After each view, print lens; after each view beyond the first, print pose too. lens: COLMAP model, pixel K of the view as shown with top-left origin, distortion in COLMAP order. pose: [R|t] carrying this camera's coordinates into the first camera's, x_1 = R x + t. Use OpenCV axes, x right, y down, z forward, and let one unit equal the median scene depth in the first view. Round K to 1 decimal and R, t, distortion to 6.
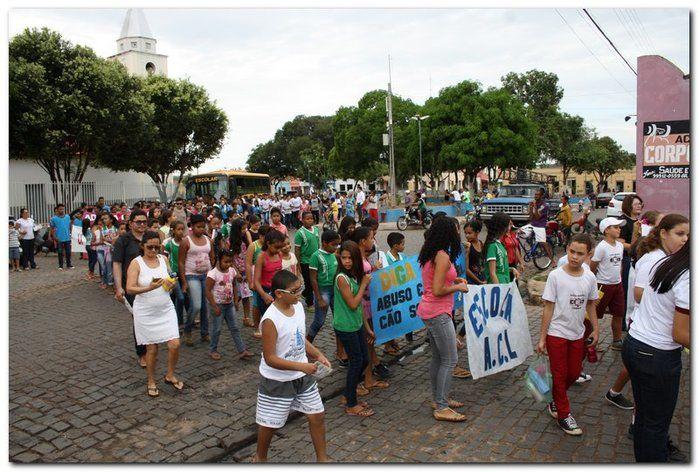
lens RADIAL K [[566.0, 0, 349.5], [0, 566.0, 236.0], [0, 0, 1]] dist [-0.152578, 0.135611]
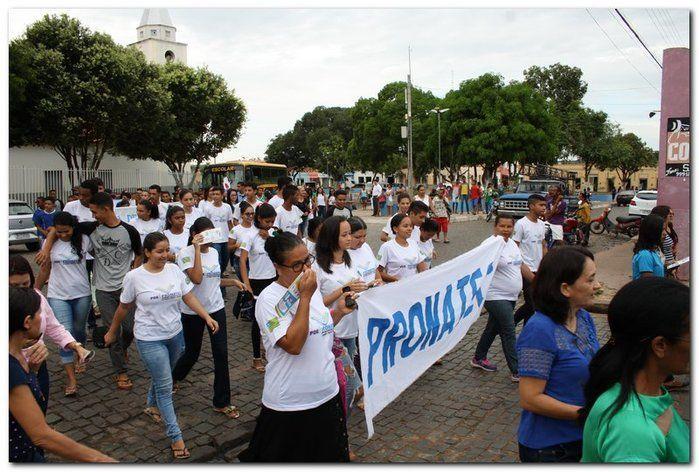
lens RADIAL K [[568.1, 0, 349.5], [0, 568.1, 236.0], [0, 0, 1]] dist [-0.147947, 0.124974]
pose [[0.999247, 0.022299, -0.031745, 0.003700], [-0.021874, 0.999667, 0.013676, -0.000447], [0.032039, -0.012972, 0.999402, 0.004956]]
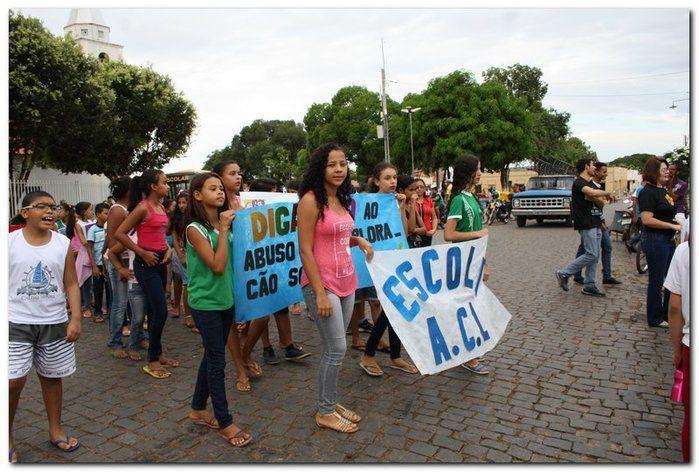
lens RADIAL K [[566.0, 0, 349.5], [0, 566.0, 236.0], [0, 0, 1]] dist [-0.152578, 0.135611]
pose [[0.995979, -0.020907, 0.087116, -0.057189], [0.022356, 0.999627, -0.015688, 0.006046], [-0.086756, 0.017573, 0.996075, 0.103436]]
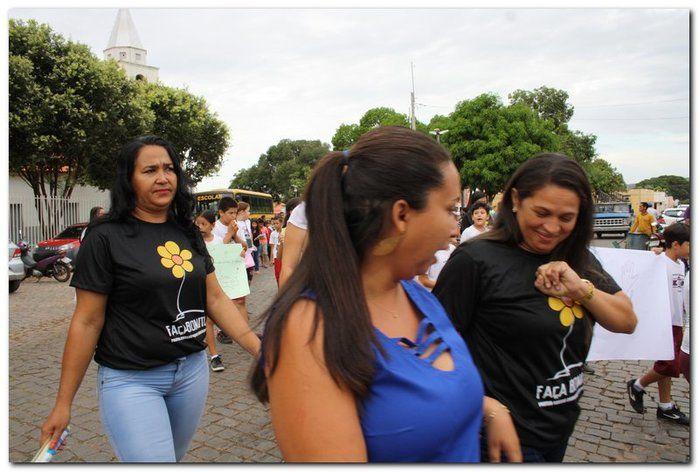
lens RADIAL K [[566.0, 0, 349.5], [0, 566.0, 236.0], [0, 0, 1]] dist [-0.152578, 0.135611]
pose [[0.998837, -0.005814, 0.047854, -0.067280], [0.008243, 0.998678, -0.050728, 0.006846], [-0.047496, 0.051064, 0.997565, 0.088389]]
